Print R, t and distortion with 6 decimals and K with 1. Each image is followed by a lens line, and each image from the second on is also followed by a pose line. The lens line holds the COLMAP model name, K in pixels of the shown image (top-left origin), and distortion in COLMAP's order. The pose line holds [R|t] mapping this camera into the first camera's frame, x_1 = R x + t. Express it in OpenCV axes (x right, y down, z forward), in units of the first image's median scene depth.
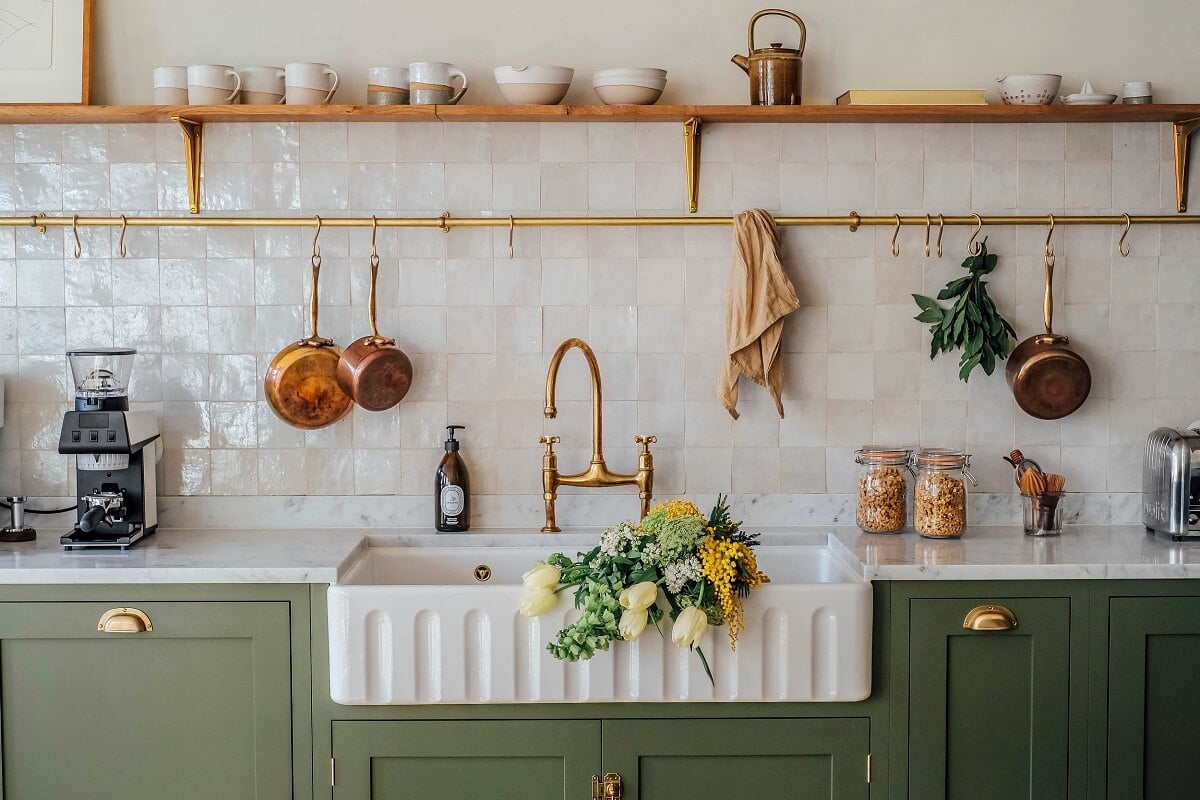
lens RADIAL K [[1909.5, 0, 590.7], [0, 1909.5, 396.6], [0, 0, 1]] dist [-0.013745, 0.000000]
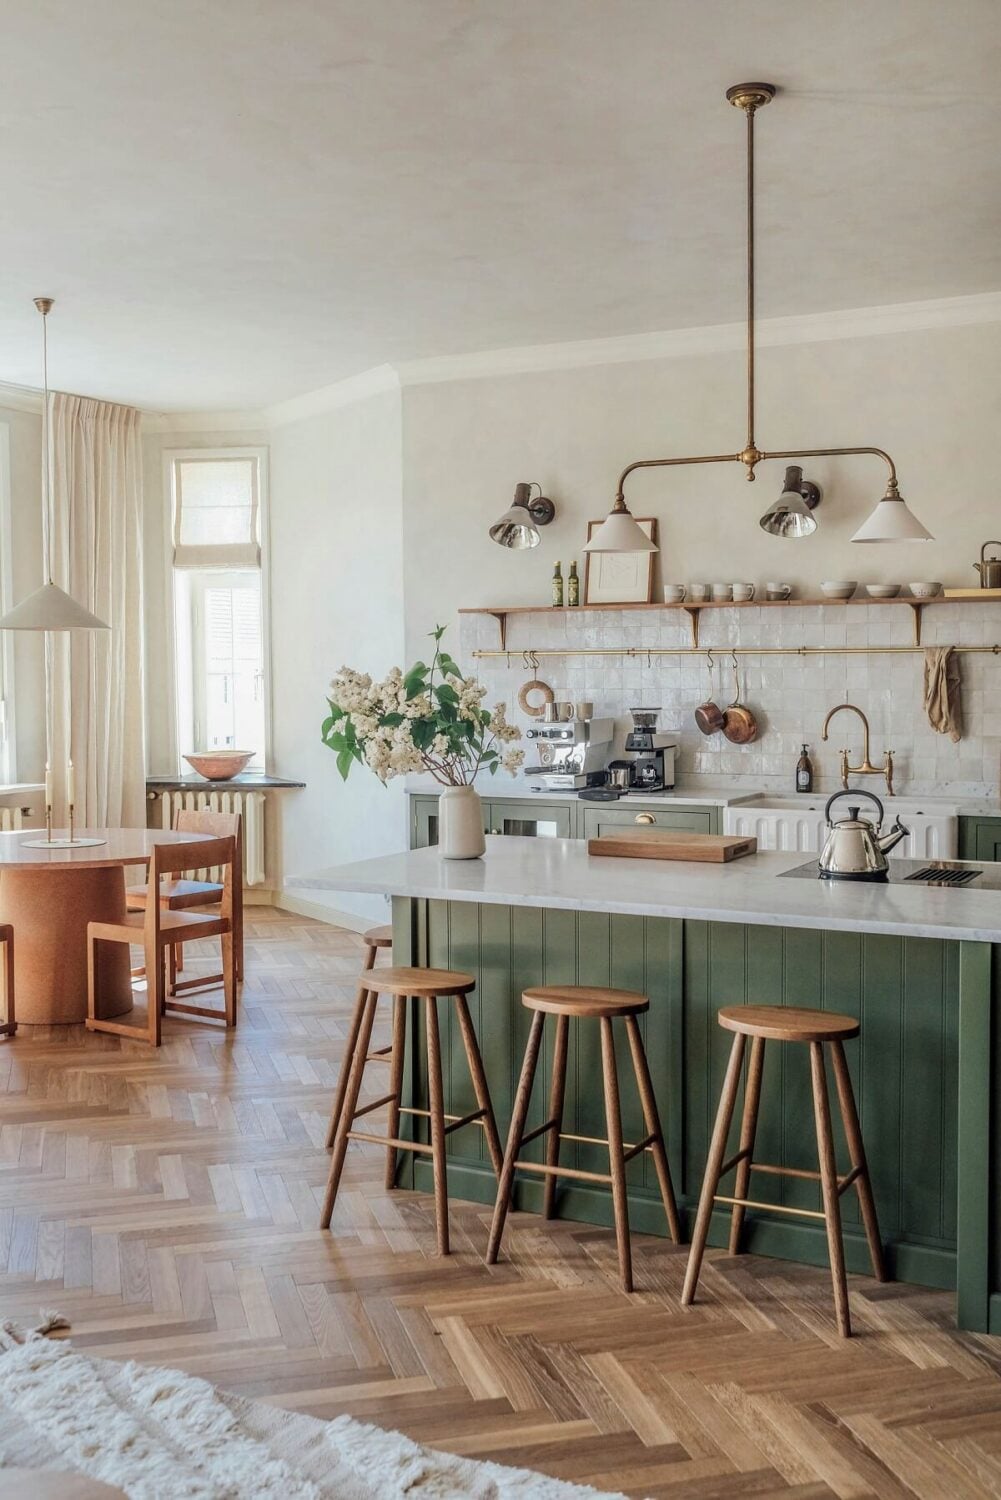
lens RADIAL K [[1518.8, 0, 498.8], [0, 1518.8, 740.9], [0, 0, 1]] dist [-0.006623, 0.000000]
pose [[0.880274, 0.022439, -0.473935, 0.450194], [-0.025642, 0.999671, -0.000295, 0.021164], [0.473773, 0.012413, 0.880560, -0.706926]]
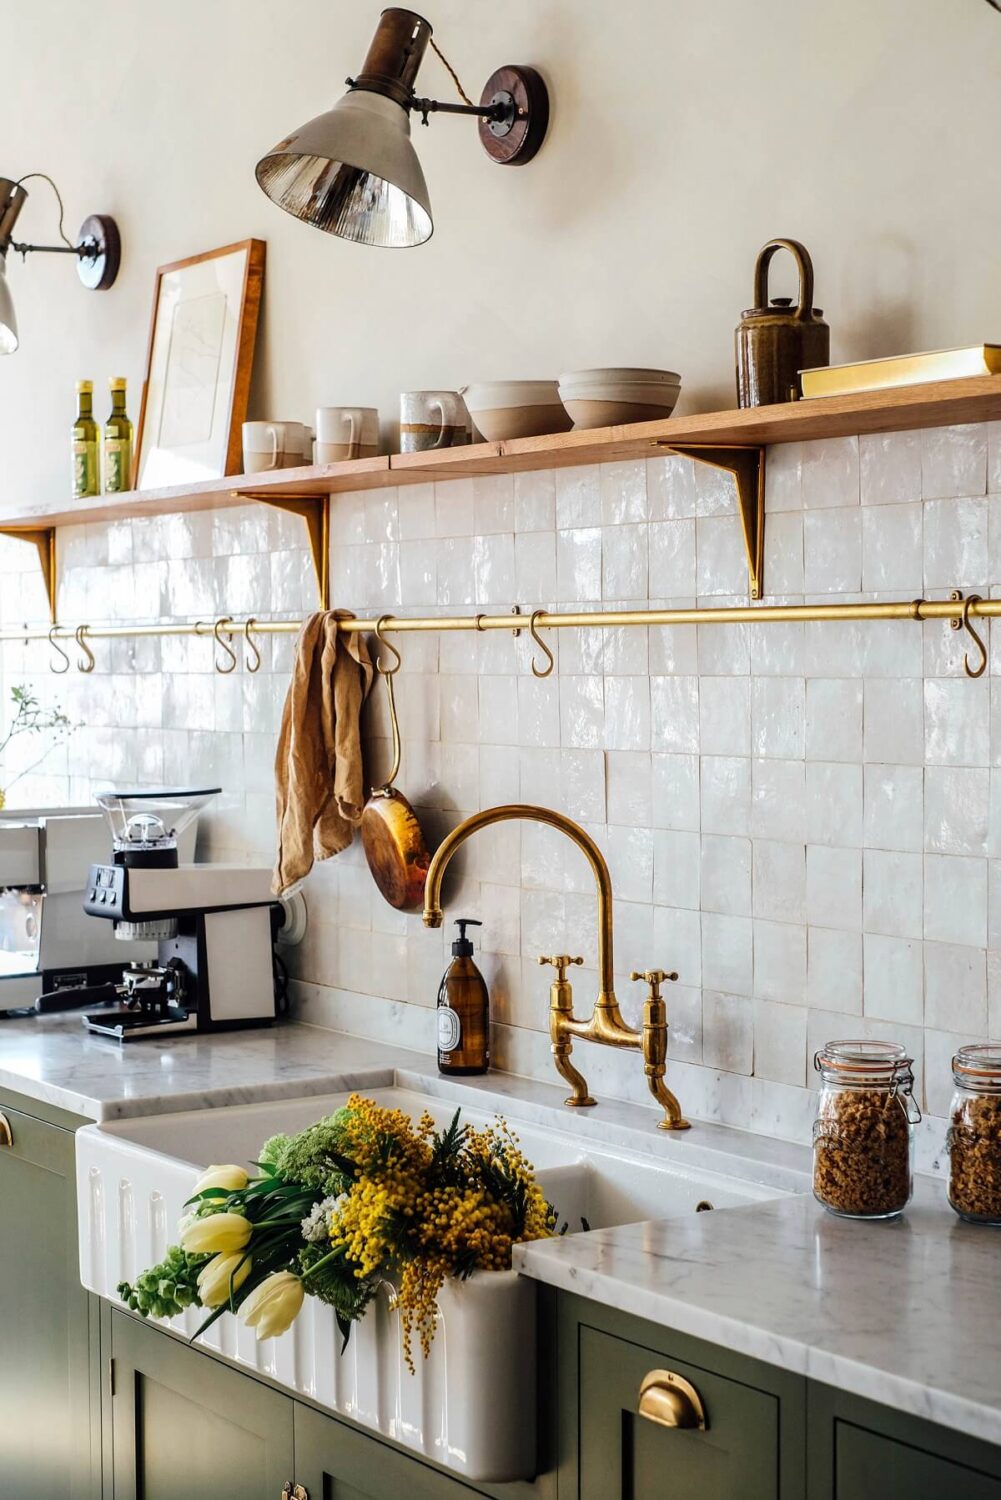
lens RADIAL K [[2396.4, 0, 463.9], [0, 2396.4, 751.5], [0, 0, 1]] dist [-0.021101, 0.000000]
pose [[0.549264, 0.031407, -0.835058, 0.629154], [-0.045123, 0.998950, 0.007891, -0.052213], [0.834430, 0.033346, 0.550105, 0.530188]]
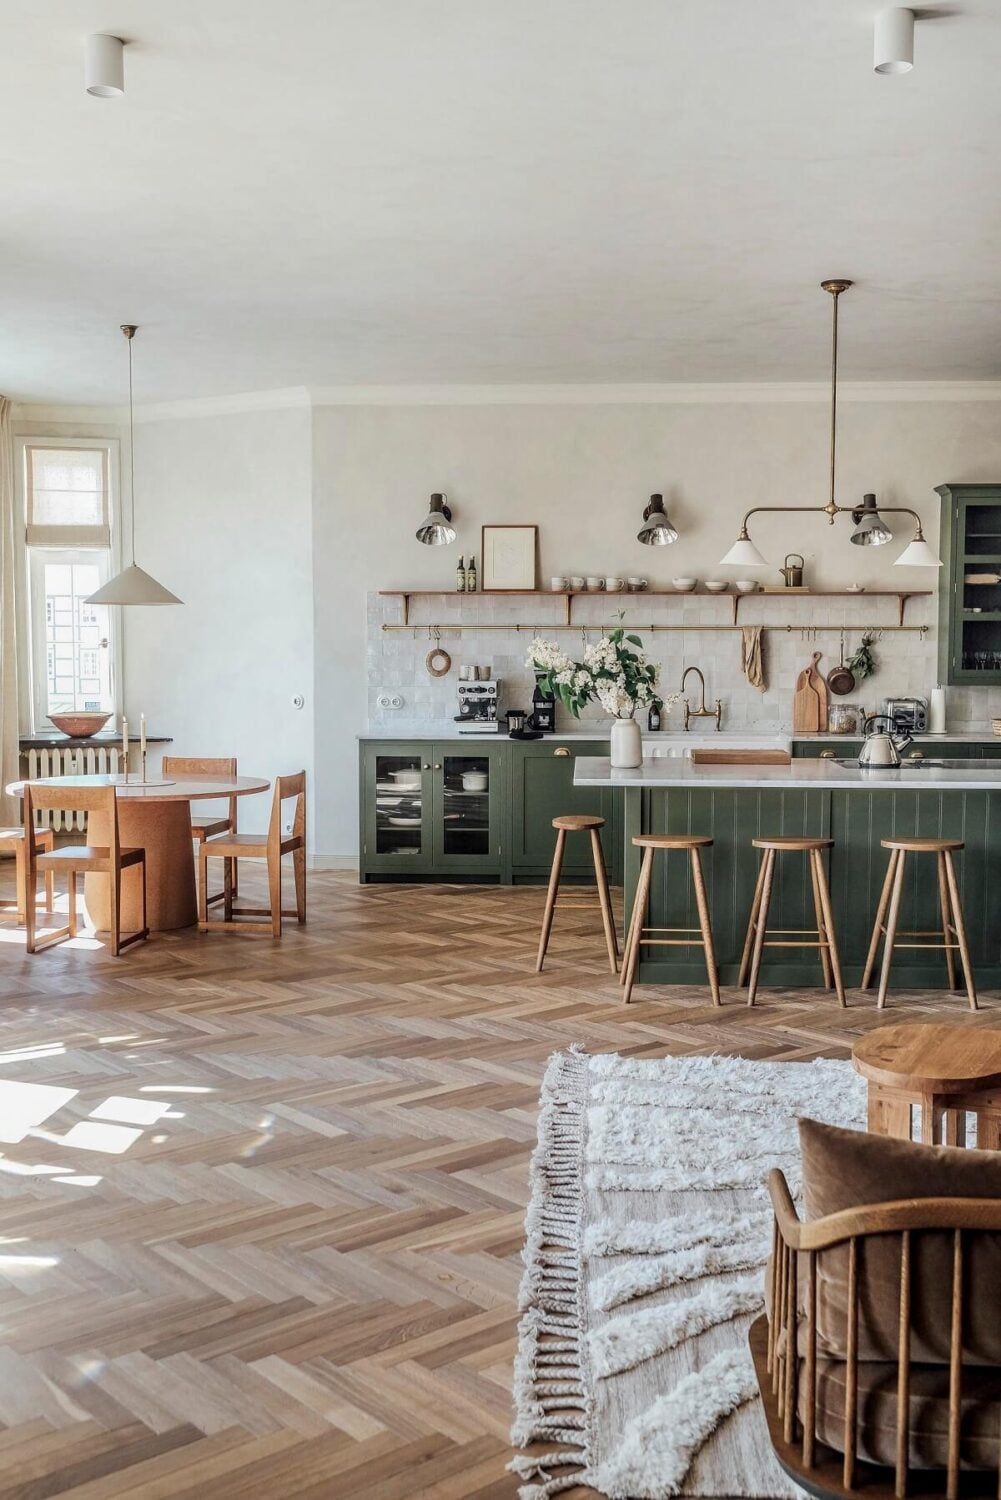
lens RADIAL K [[1518.8, 0, 509.1], [0, 1518.8, 751.8], [0, 0, 1]] dist [-0.006623, 0.000000]
pose [[0.998197, 0.010577, -0.059078, -0.159803], [-0.009585, 0.999809, 0.017047, 0.065726], [0.059247, -0.016450, 0.998108, -1.426141]]
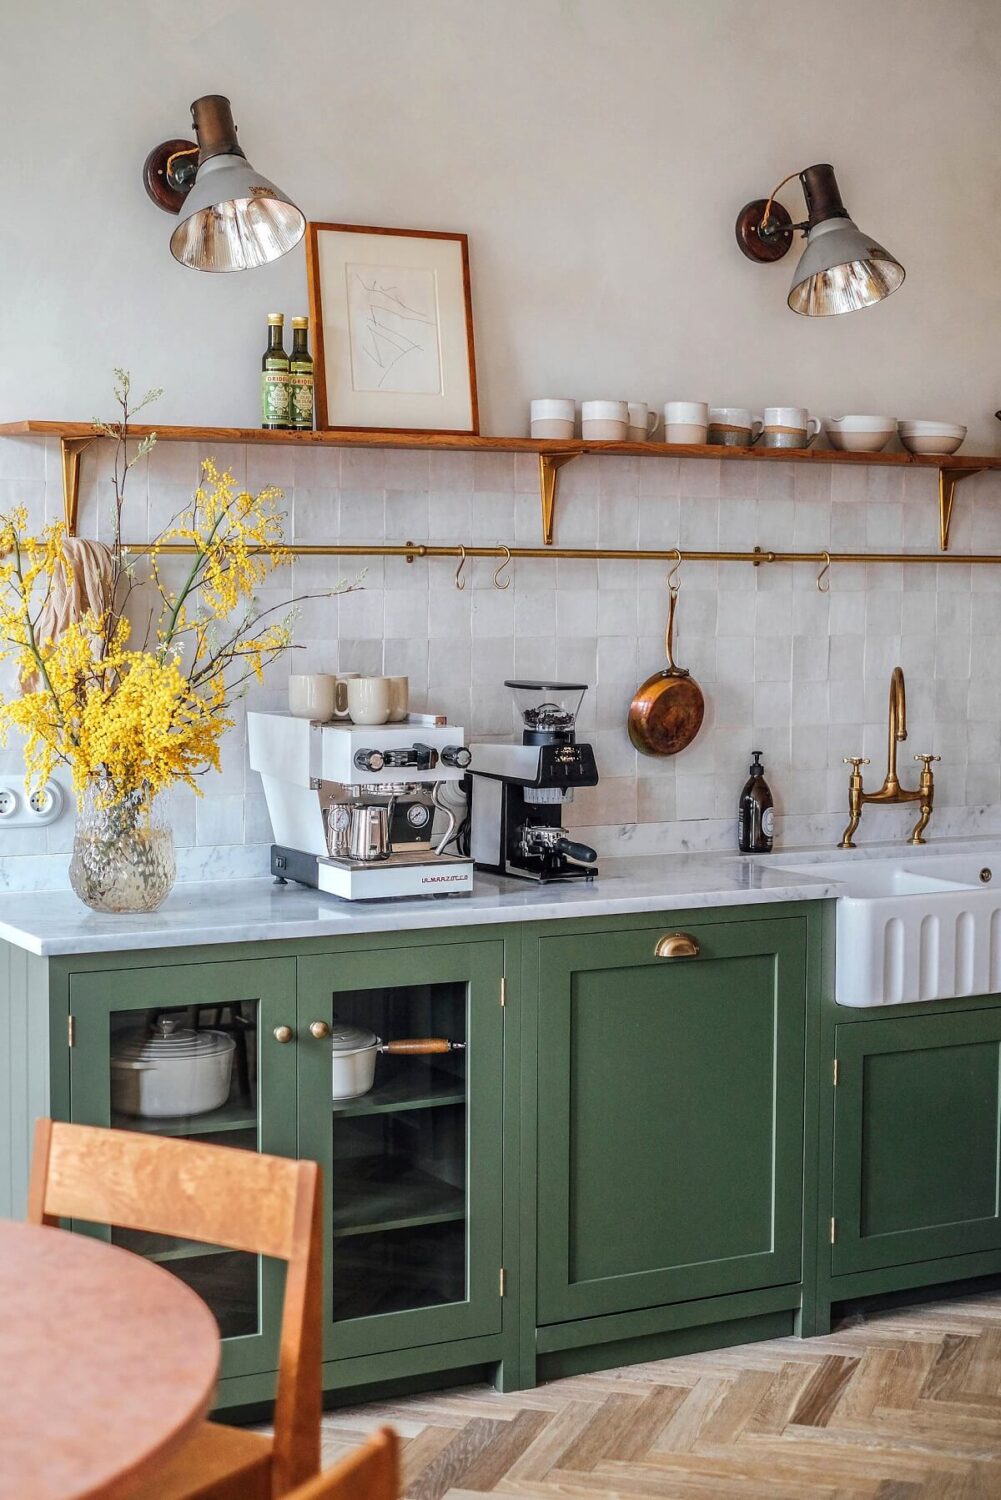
lens RADIAL K [[2396.4, 0, 512.5], [0, 2396.4, 742.9], [0, 0, 1]] dist [-0.021101, 0.000000]
pose [[0.879540, -0.024949, 0.475170, -0.832231], [0.018677, 0.999665, 0.017918, -0.015467], [-0.475458, -0.006885, 0.879712, -0.093901]]
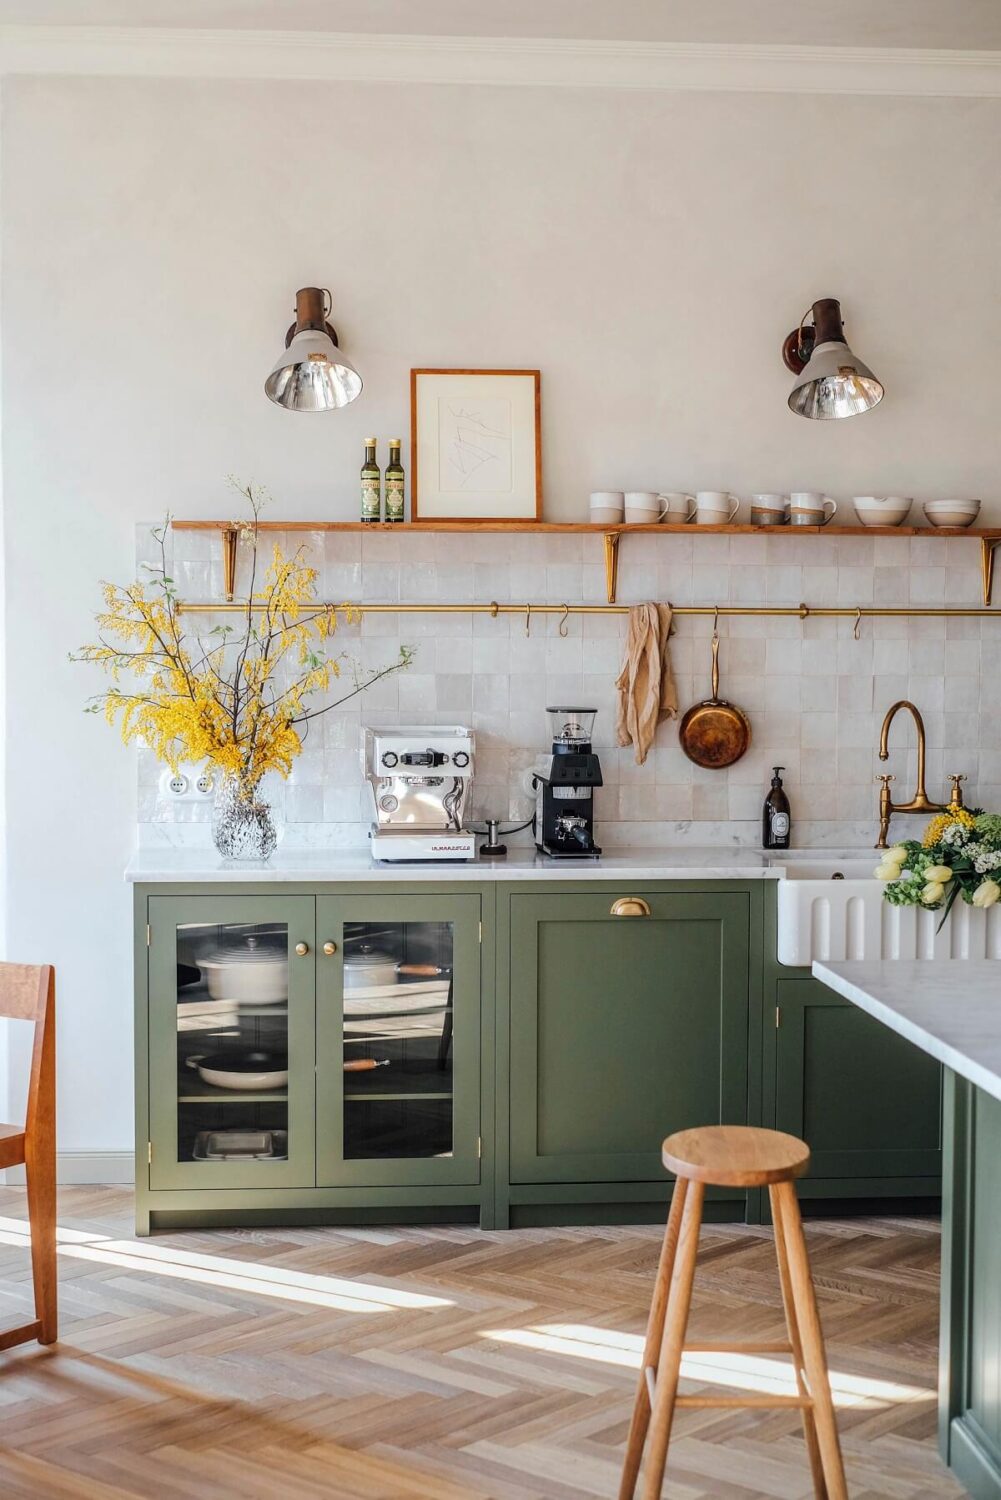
lens RADIAL K [[2396.4, 0, 490.1], [0, 2396.4, 751.3], [0, 0, 1]] dist [-0.021101, 0.000000]
pose [[0.996211, 0.003182, 0.086910, -0.437236], [-0.002948, 0.999992, -0.002823, 0.009837], [-0.086918, 0.002556, 0.996212, -0.622752]]
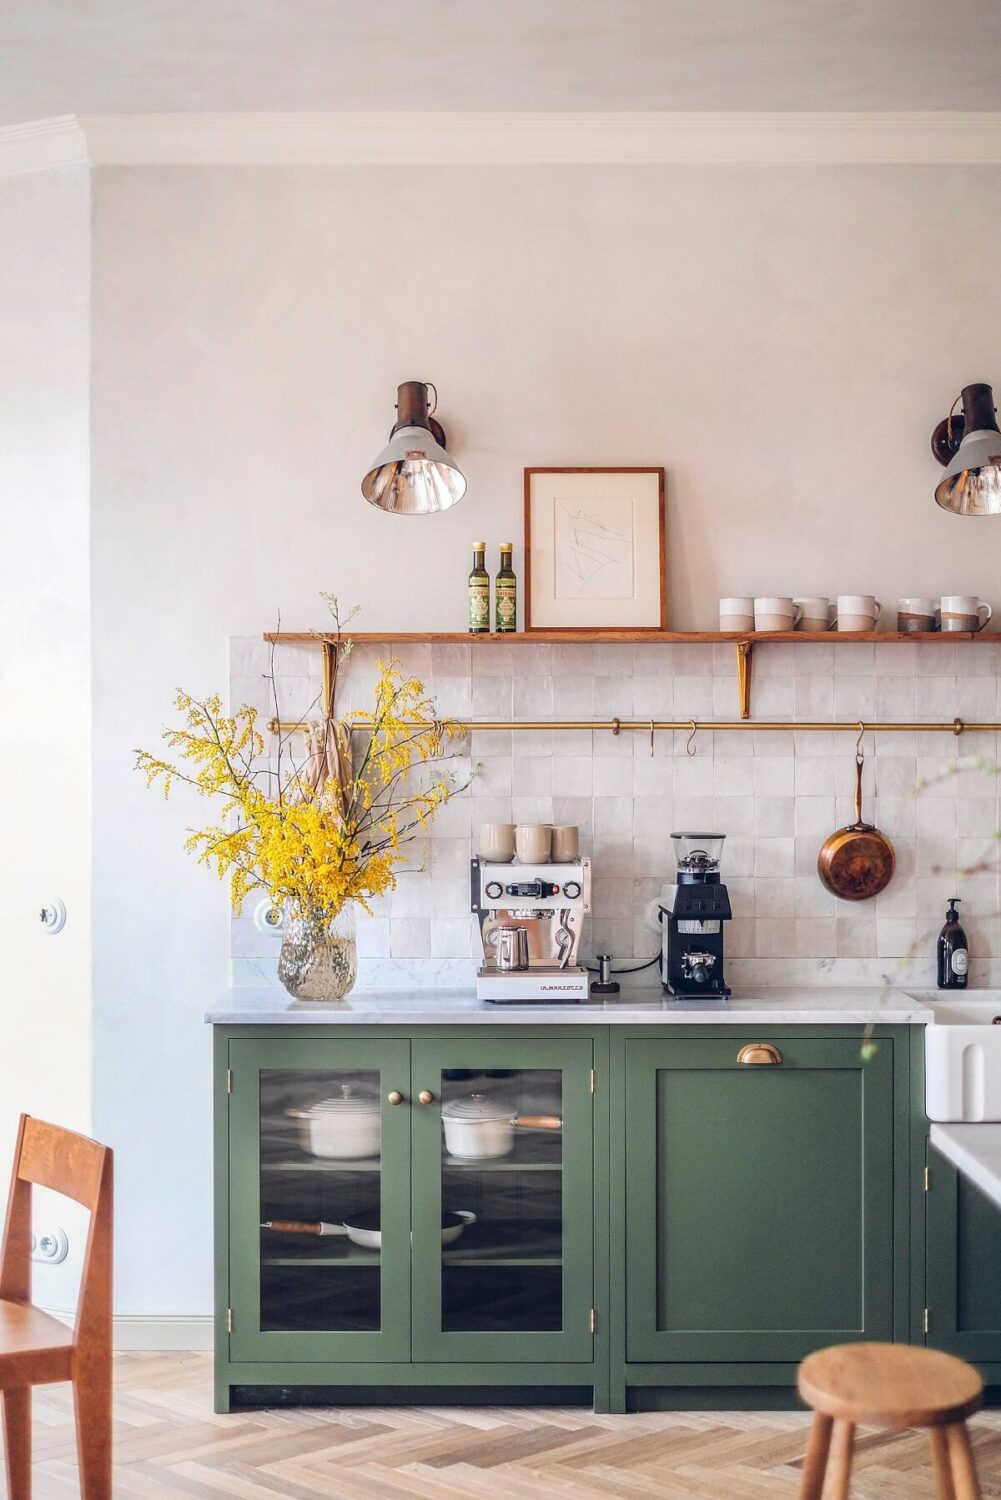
lens RADIAL K [[2386.8, 0, 483.8], [0, 2386.8, 751.1], [0, 0, 1]] dist [-0.013745, 0.000000]
pose [[0.999958, 0.002872, -0.008683, -0.362297], [-0.003369, 0.998320, -0.057840, 0.010640], [0.008502, 0.057867, 0.998288, -0.488967]]
